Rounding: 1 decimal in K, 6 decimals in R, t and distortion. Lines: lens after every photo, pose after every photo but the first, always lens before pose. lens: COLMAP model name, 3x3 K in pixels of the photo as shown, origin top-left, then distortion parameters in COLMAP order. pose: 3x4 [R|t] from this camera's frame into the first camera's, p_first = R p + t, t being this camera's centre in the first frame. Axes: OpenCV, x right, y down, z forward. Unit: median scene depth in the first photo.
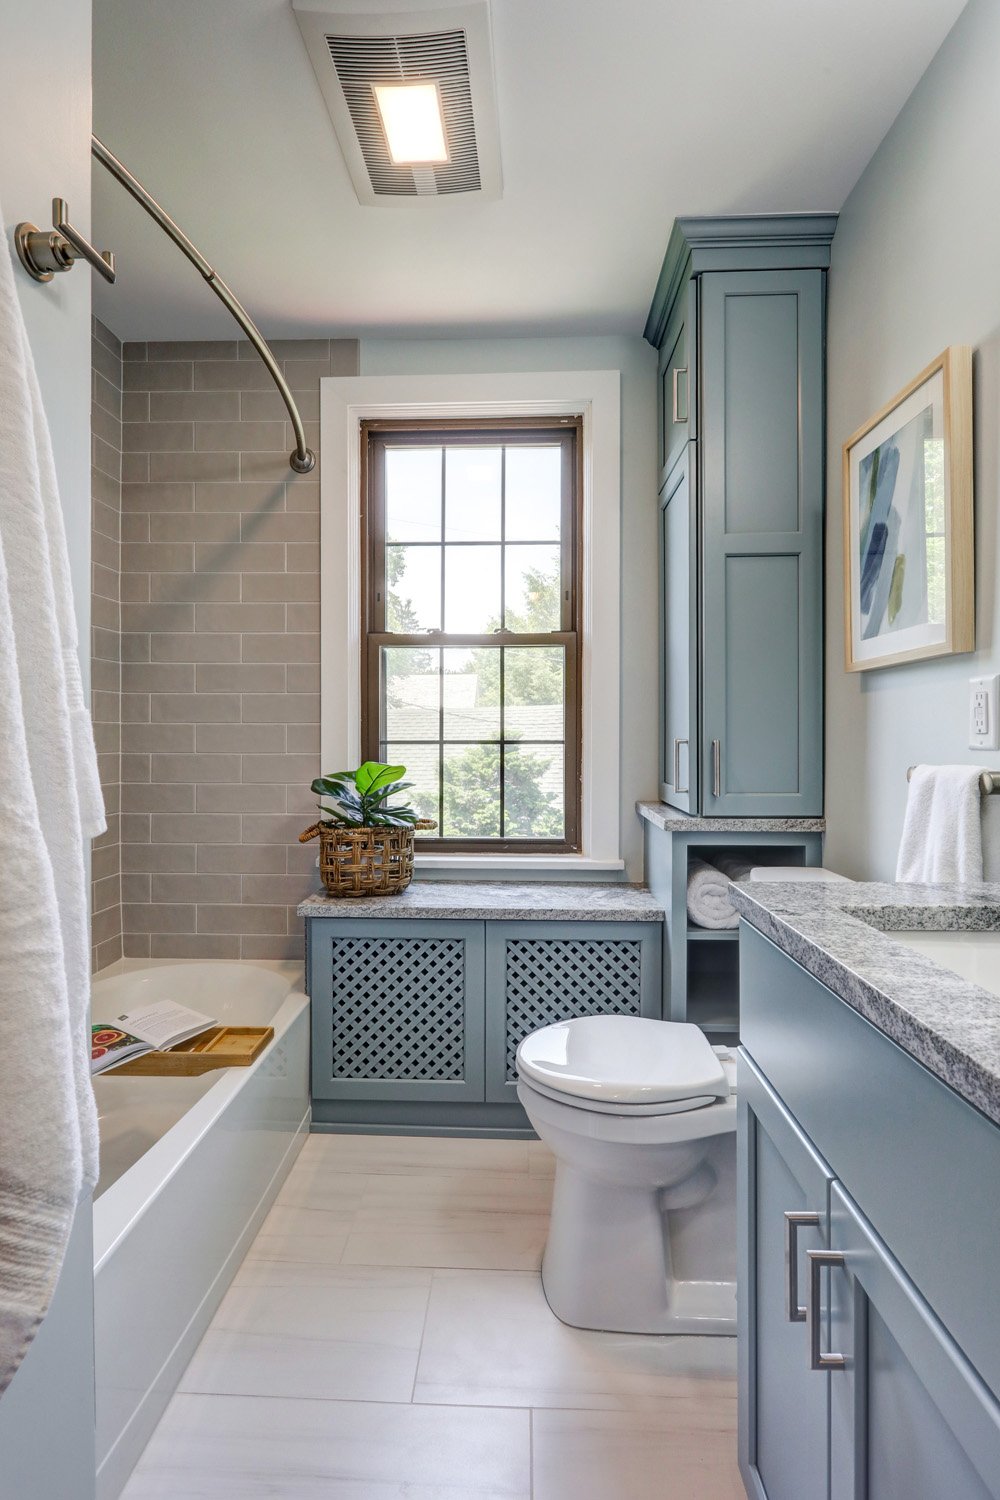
lens RADIAL K [[706.3, 0, 497.9], [0, 706.3, 743.4], [0, 0, 1]] dist [-0.009503, 0.004749]
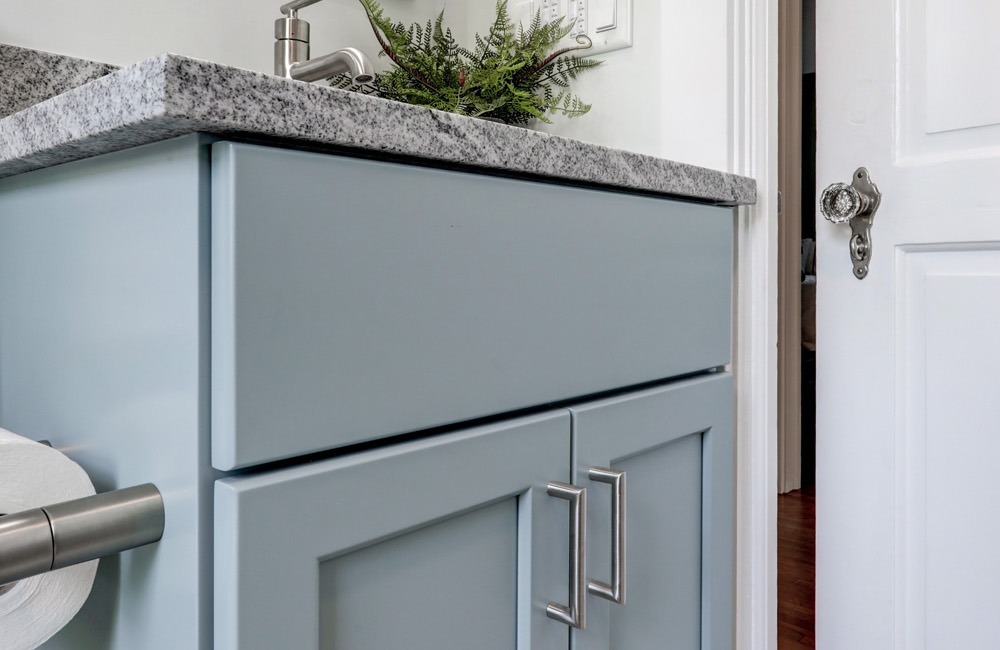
lens RADIAL K [[763.8, 0, 497.4], [0, 763.8, 282.7], [0, 0, 1]] dist [0.021017, -0.019537]
pose [[-0.765454, -0.009485, 0.643421, -0.016130], [0.006027, 0.999742, 0.021908, 0.152952], [-0.643463, 0.020647, -0.765199, 0.601510]]
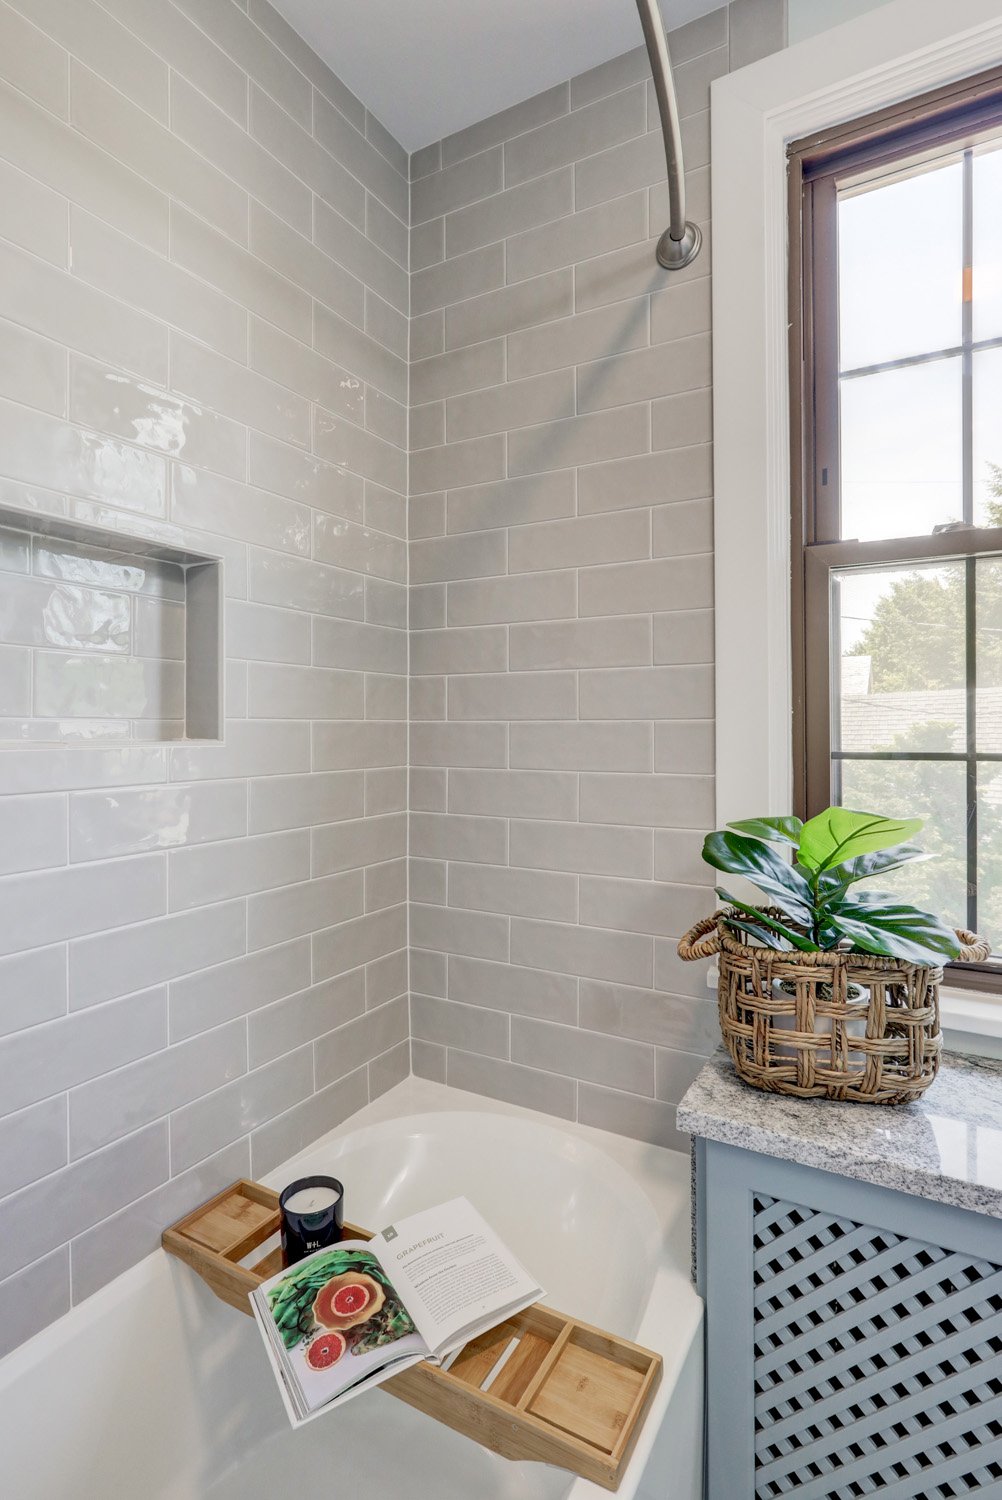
lens RADIAL K [[750.3, 0, 493.9], [0, 750.3, 720.0], [0, 0, 1]] dist [-0.011609, 0.007211]
pose [[0.880210, -0.008302, -0.474512, -0.150795], [-0.001057, 0.999810, -0.019454, -0.019761], [0.474584, 0.017625, 0.880034, 0.490821]]
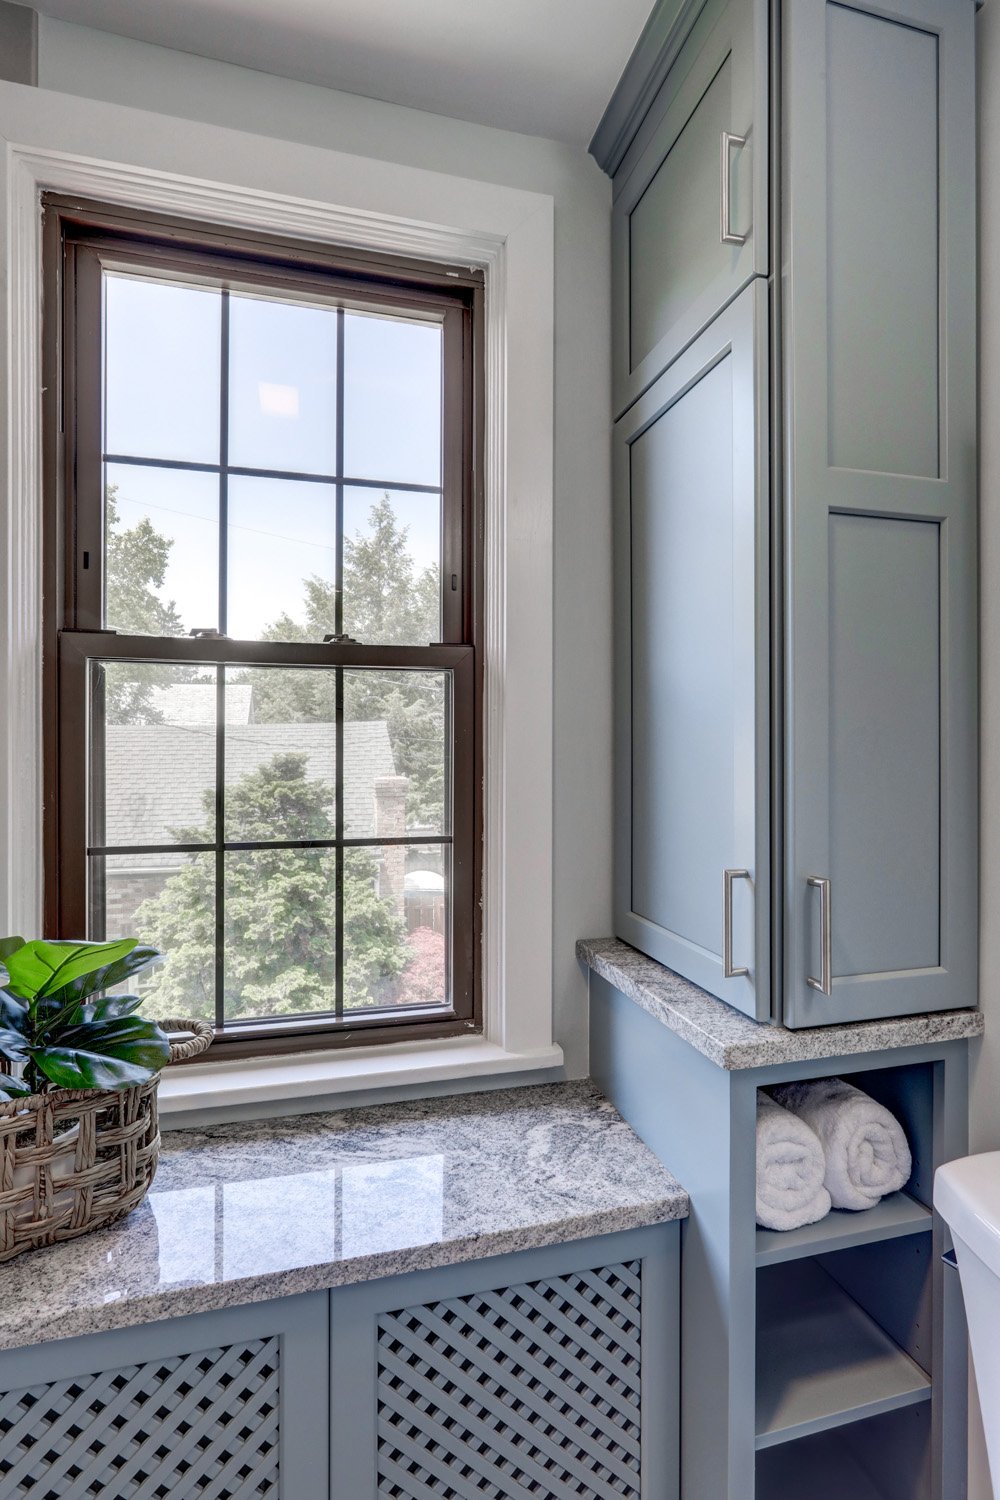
lens RADIAL K [[708.3, 0, 499.7], [0, 708.3, 751.2], [0, 0, 1]] dist [-0.005580, 0.001971]
pose [[0.952896, -0.000413, 0.303298, -0.050779], [0.003323, 0.999953, -0.009077, -0.081278], [-0.303280, 0.009657, 0.952853, 0.533341]]
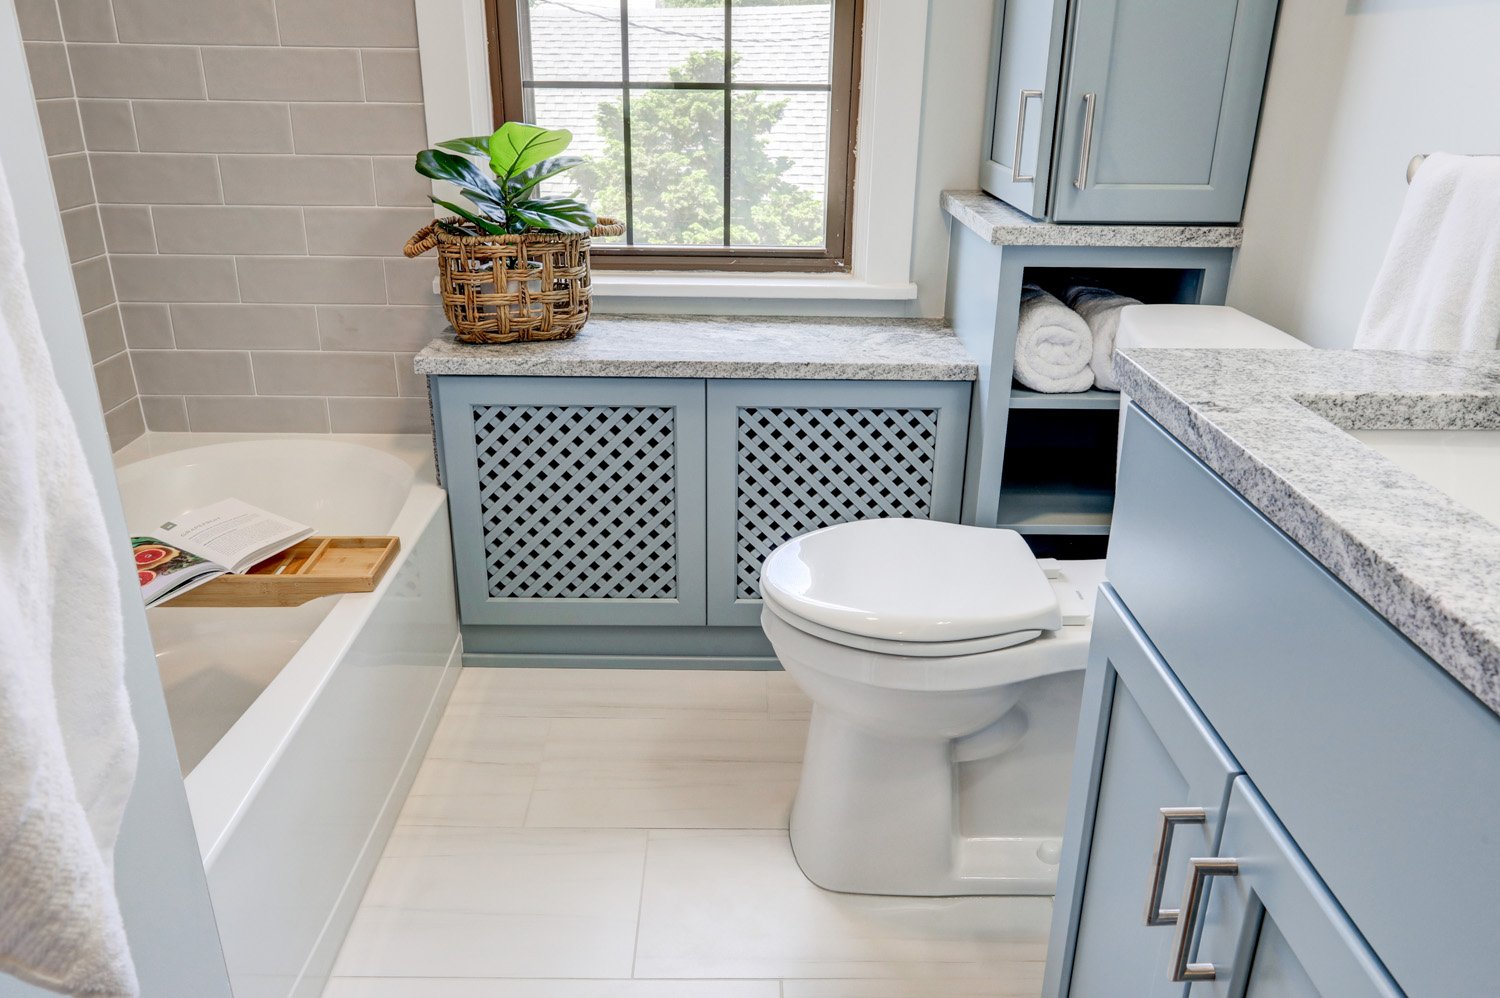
lens RADIAL K [[1069.9, 0, 753.0], [0, 1069.9, 484.7], [0, 0, 1]] dist [-0.009521, 0.010307]
pose [[0.998627, -0.007142, 0.051889, -0.026610], [-0.012086, 0.932503, 0.360960, -0.017204], [-0.050964, -0.361091, 0.931137, 0.036649]]
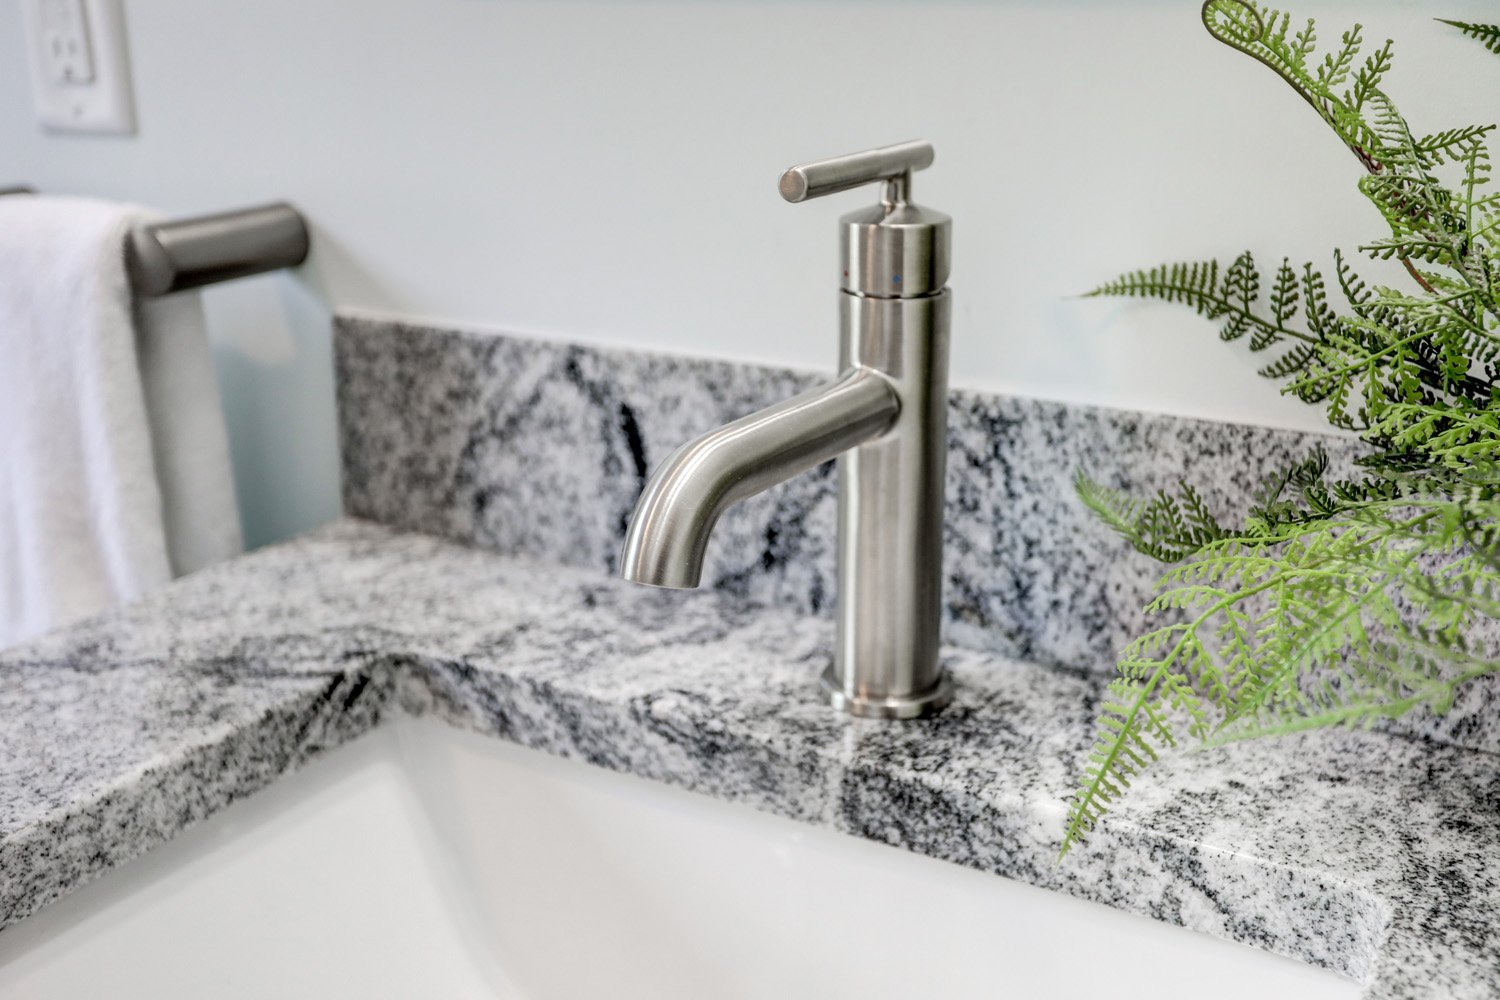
lens RADIAL K [[1585.4, 0, 735.4], [0, 1585.4, 505.7], [0, 0, 1]] dist [-0.013489, 0.000000]
pose [[0.471742, -0.269946, 0.839398, 0.105653], [0.016670, 0.954543, 0.297608, -0.022322], [-0.881579, -0.126401, 0.454798, 0.229232]]
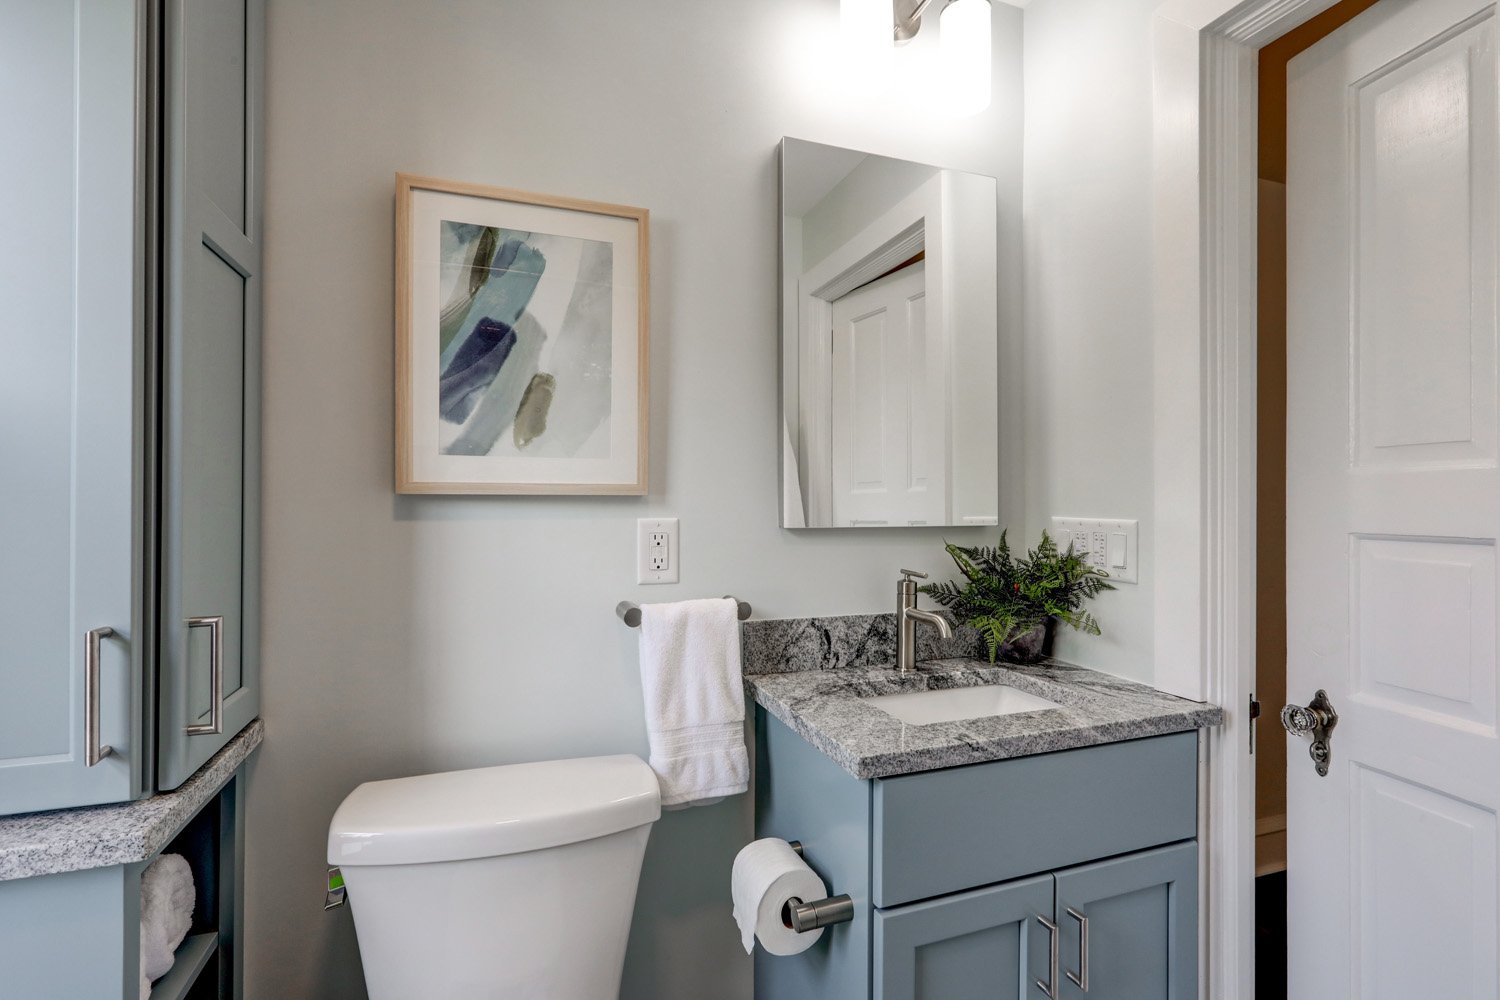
lens RADIAL K [[708.3, 0, 747.6], [0, 708.3, 499.4], [0, 0, 1]] dist [-0.005580, 0.001971]
pose [[-0.375449, 0.003593, 0.926836, -0.244885], [0.008875, 0.999961, -0.000281, -0.072751], [-0.926801, 0.008120, -0.375466, 0.754998]]
